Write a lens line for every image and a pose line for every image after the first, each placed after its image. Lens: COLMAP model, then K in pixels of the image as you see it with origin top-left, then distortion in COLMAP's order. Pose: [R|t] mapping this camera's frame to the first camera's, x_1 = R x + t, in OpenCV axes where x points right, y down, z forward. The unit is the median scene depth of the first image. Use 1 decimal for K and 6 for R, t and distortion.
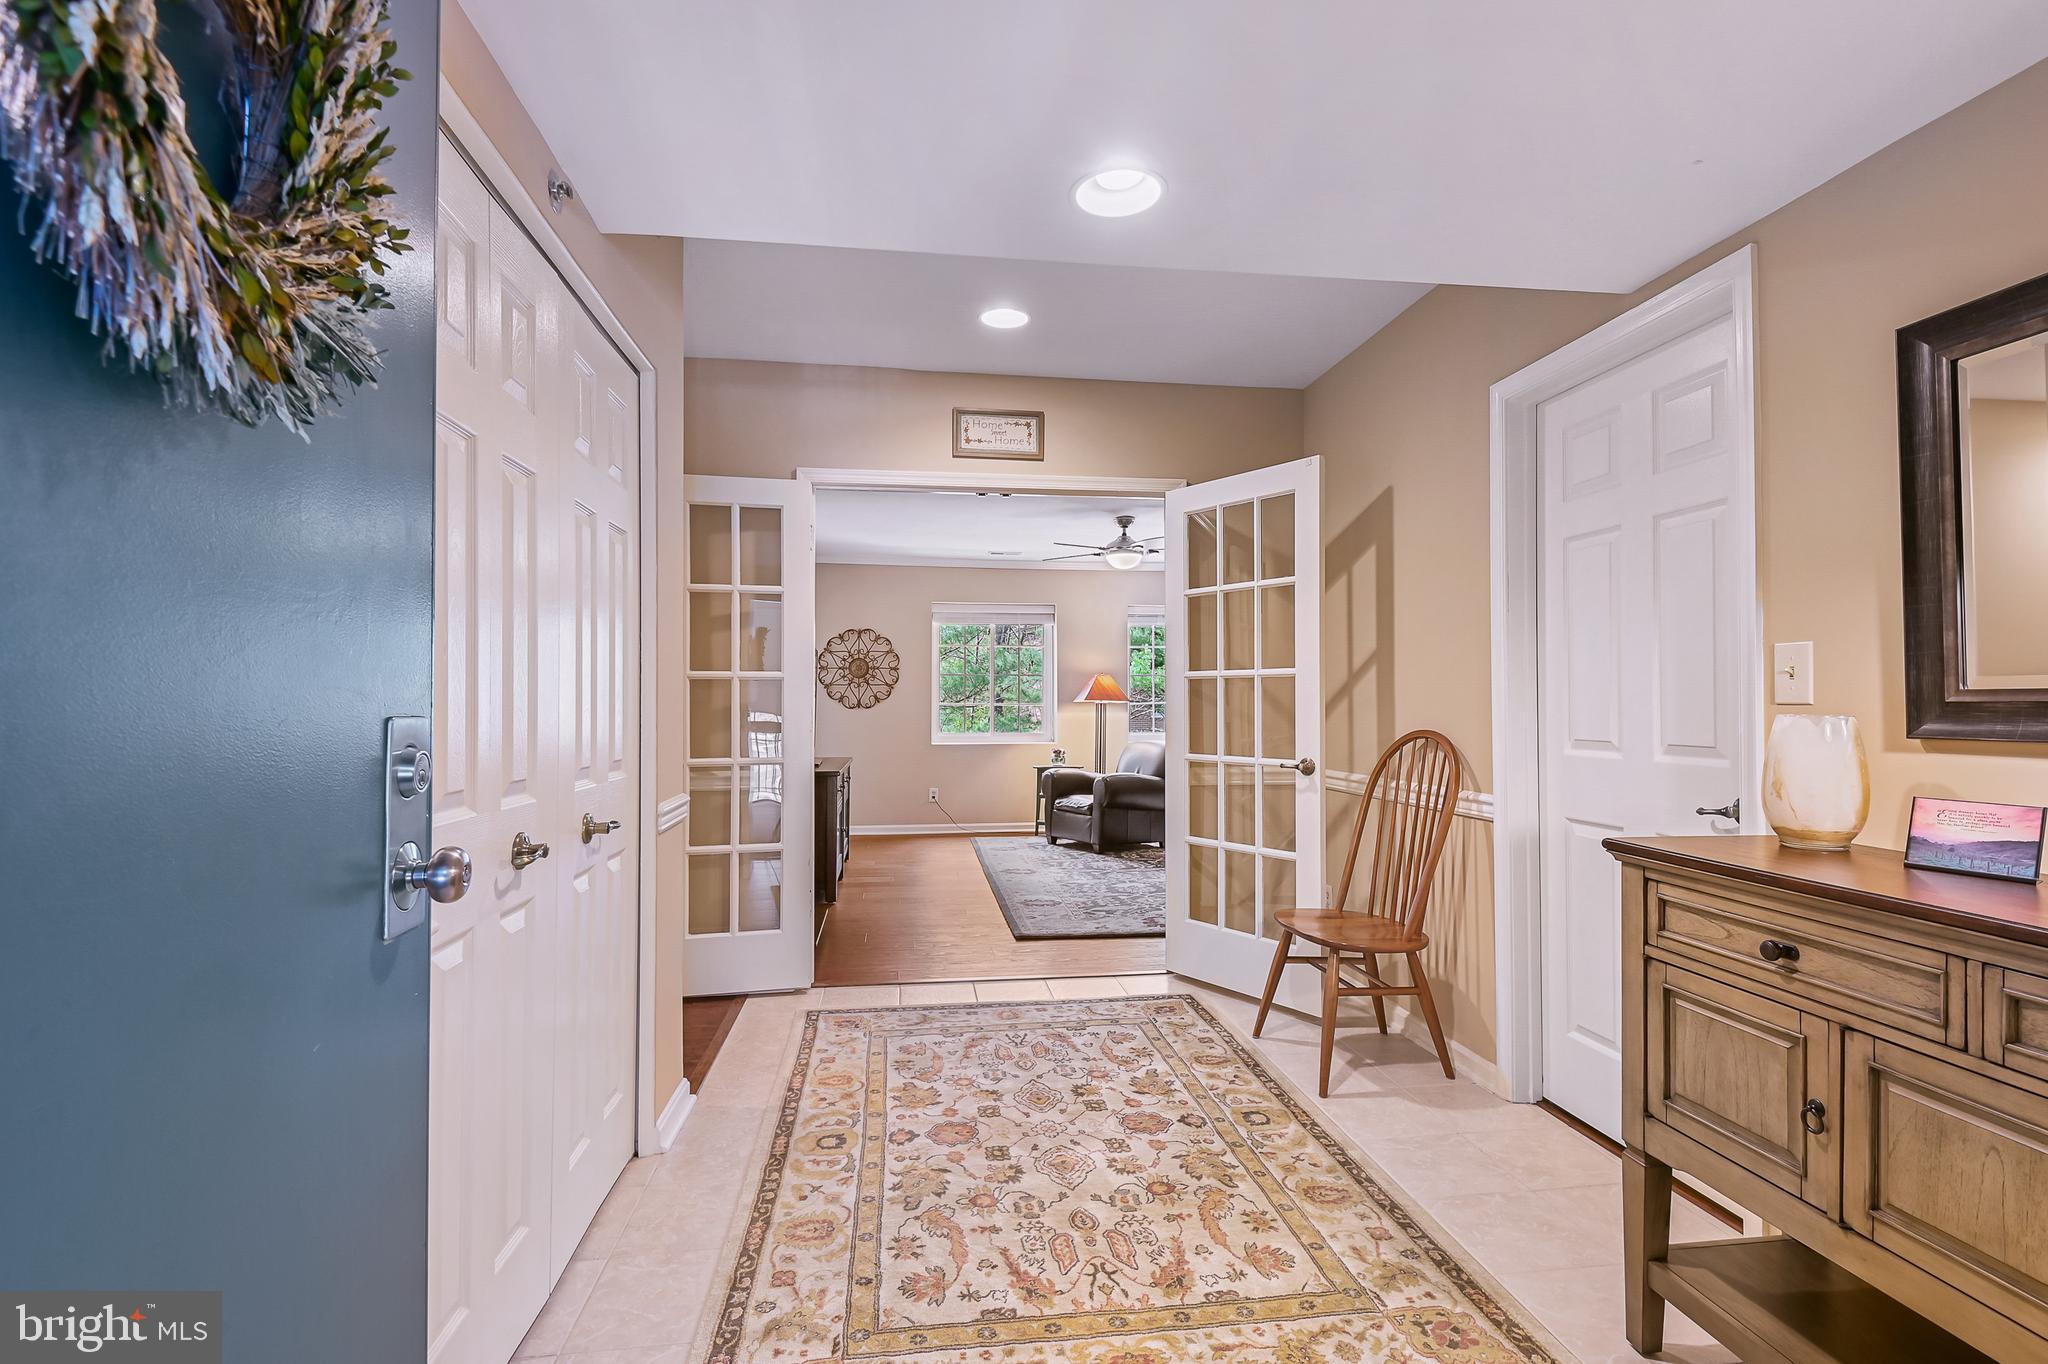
lens RADIAL K [[949.2, 0, 1024.0], [0, 949.2, 682.0], [0, 0, 1]] dist [0.057862, -0.044684]
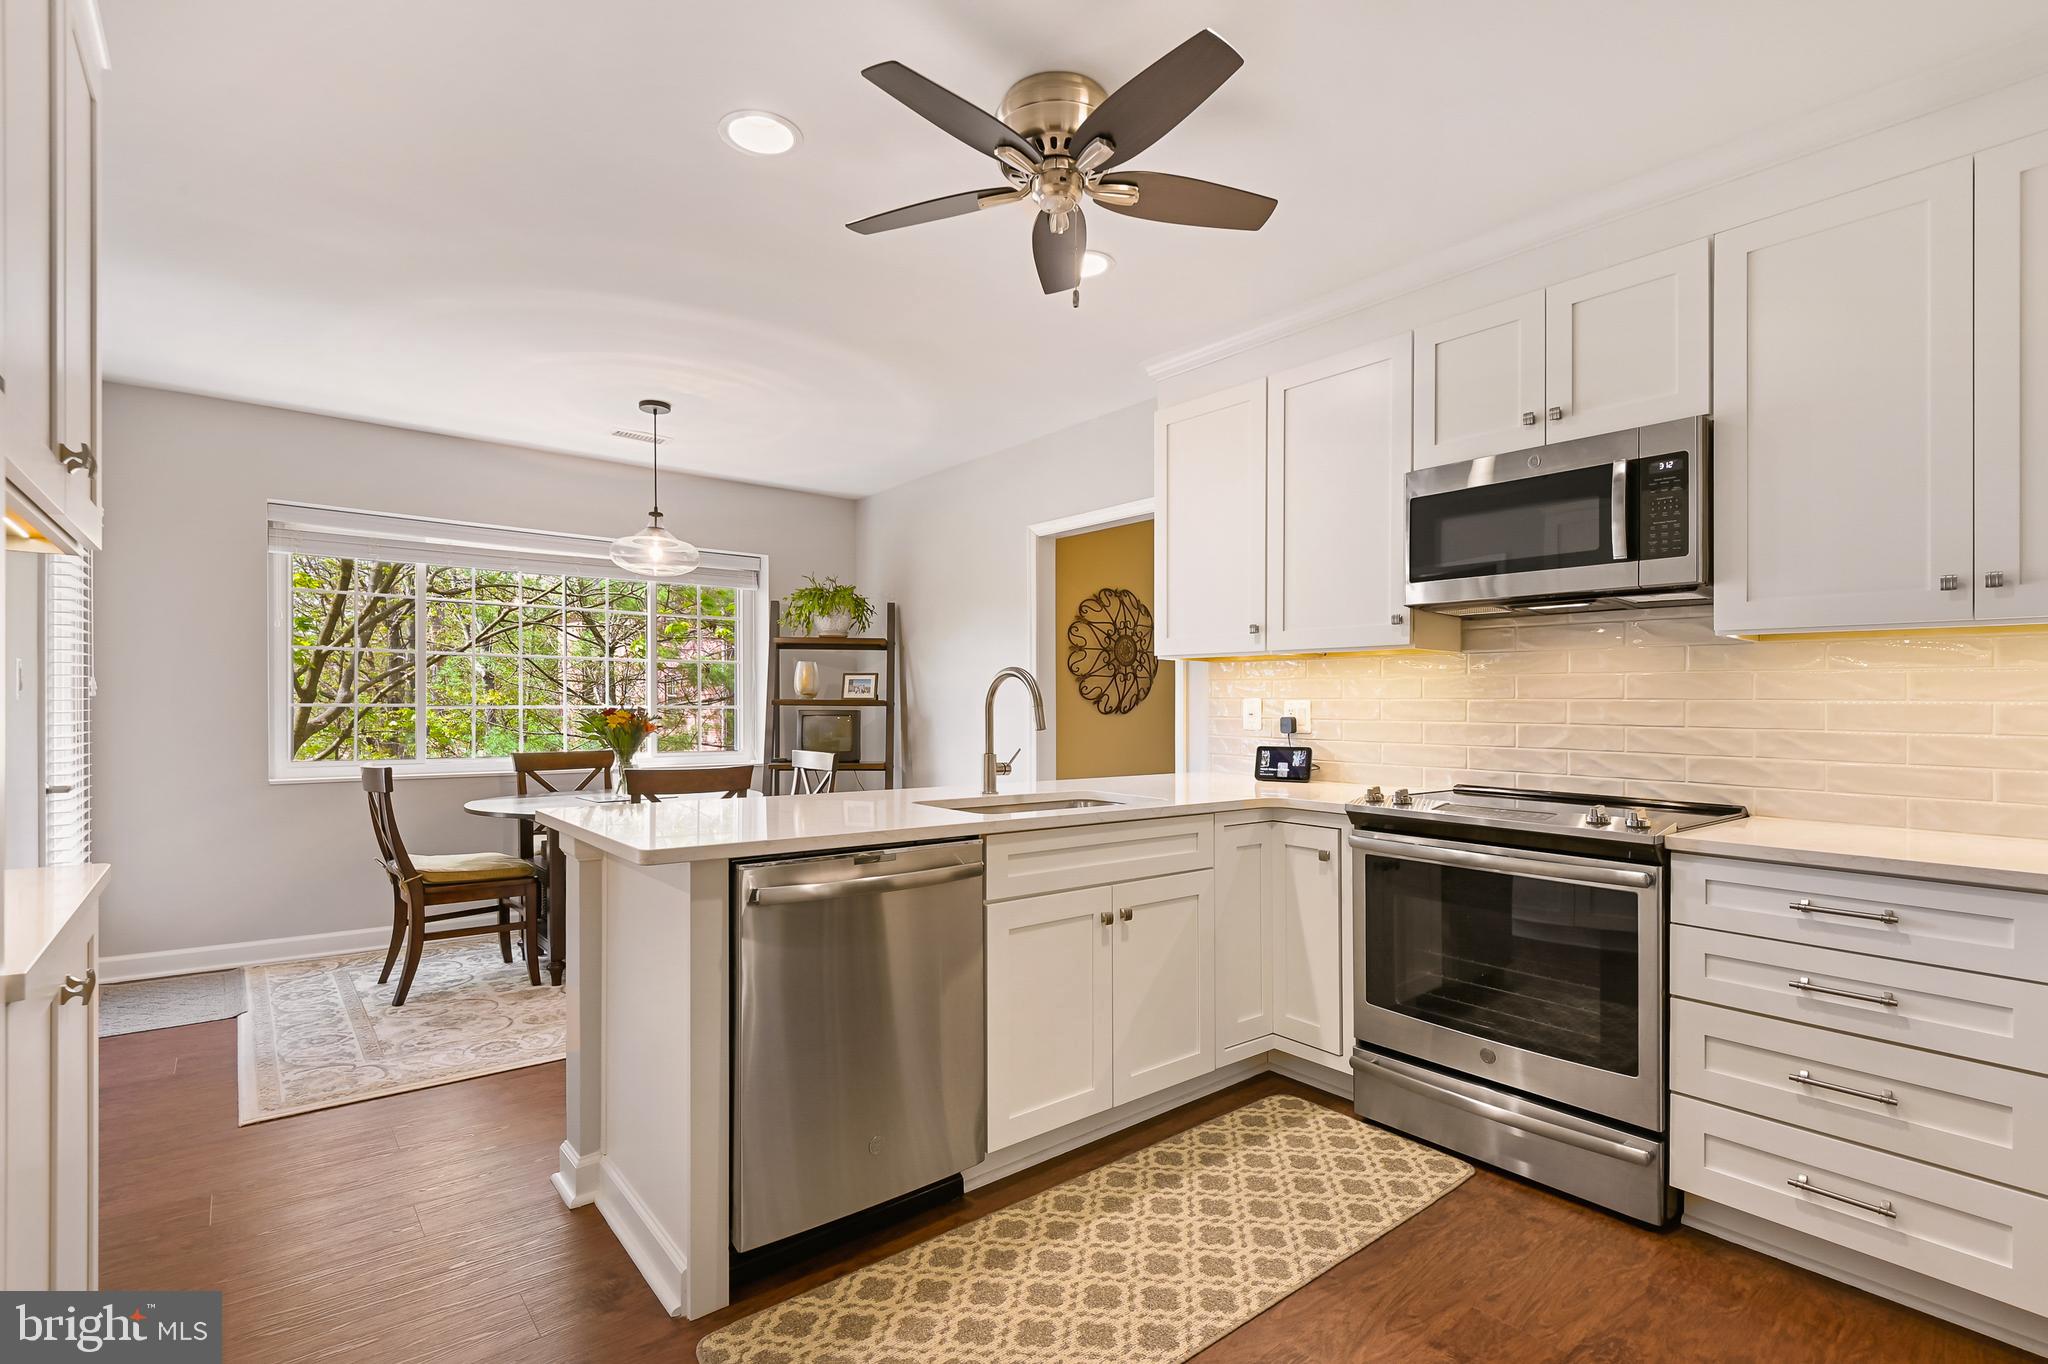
lens RADIAL K [[949.2, 0, 1024.0], [0, 949.2, 682.0], [0, 0, 1]] dist [0.057862, -0.044684]
pose [[0.848795, 0.018029, 0.528414, -0.584970], [-0.018538, 0.999819, -0.004334, 0.010773], [-0.528397, -0.006118, 0.848976, 0.514079]]
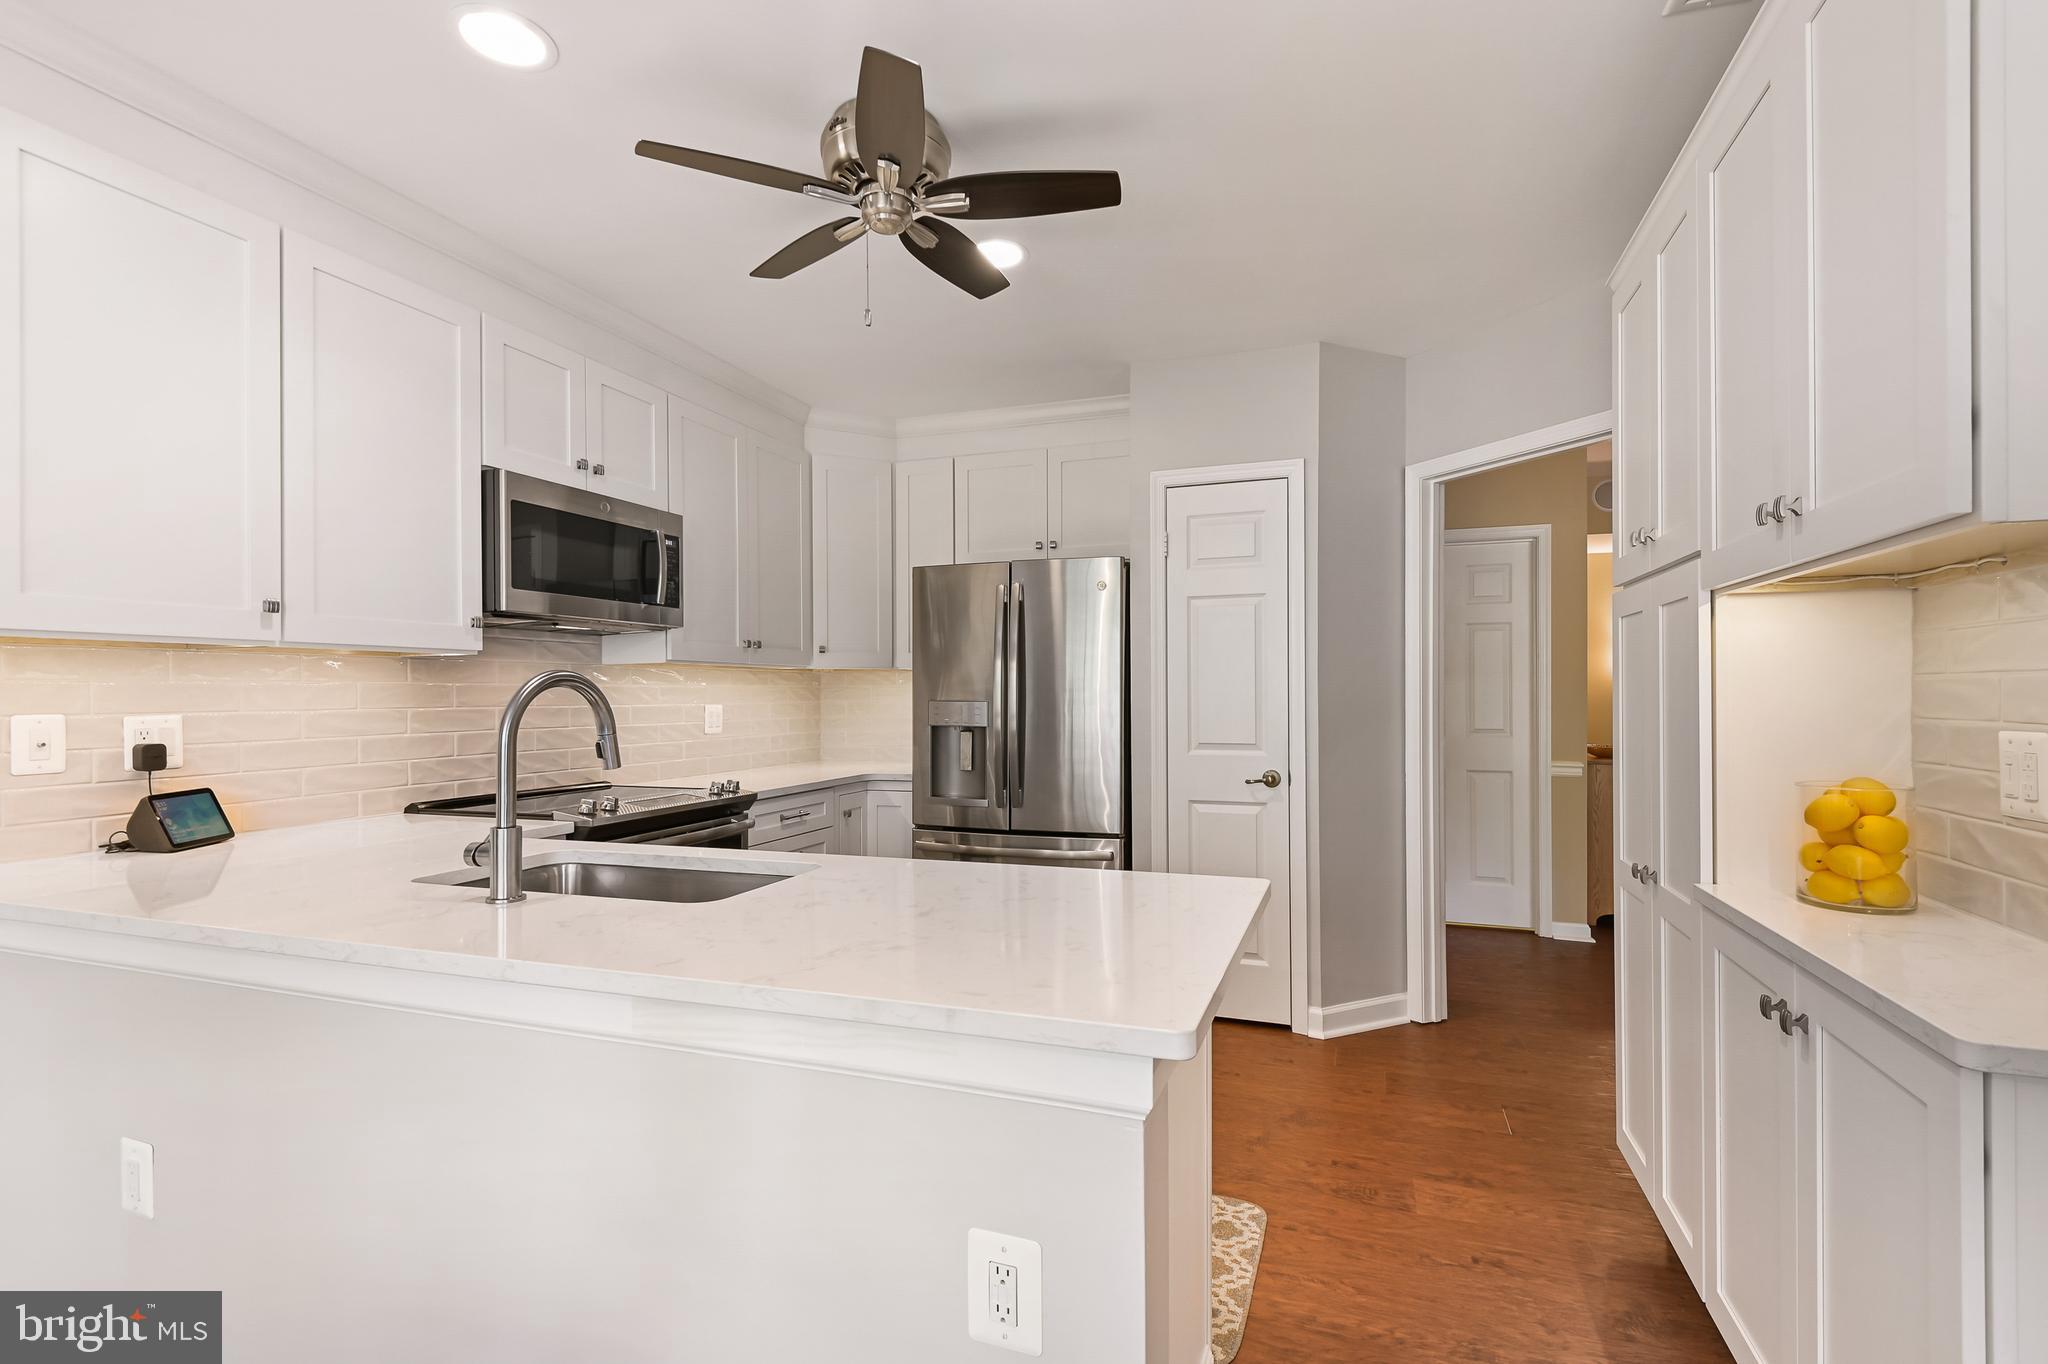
lens RADIAL K [[949.2, 0, 1024.0], [0, 949.2, 682.0], [0, 0, 1]] dist [0.057862, -0.044684]
pose [[-0.885783, 0.011054, 0.463968, -0.593791], [-0.003009, 0.999559, -0.029558, 0.012632], [-0.464090, -0.027578, -0.885359, 0.949778]]
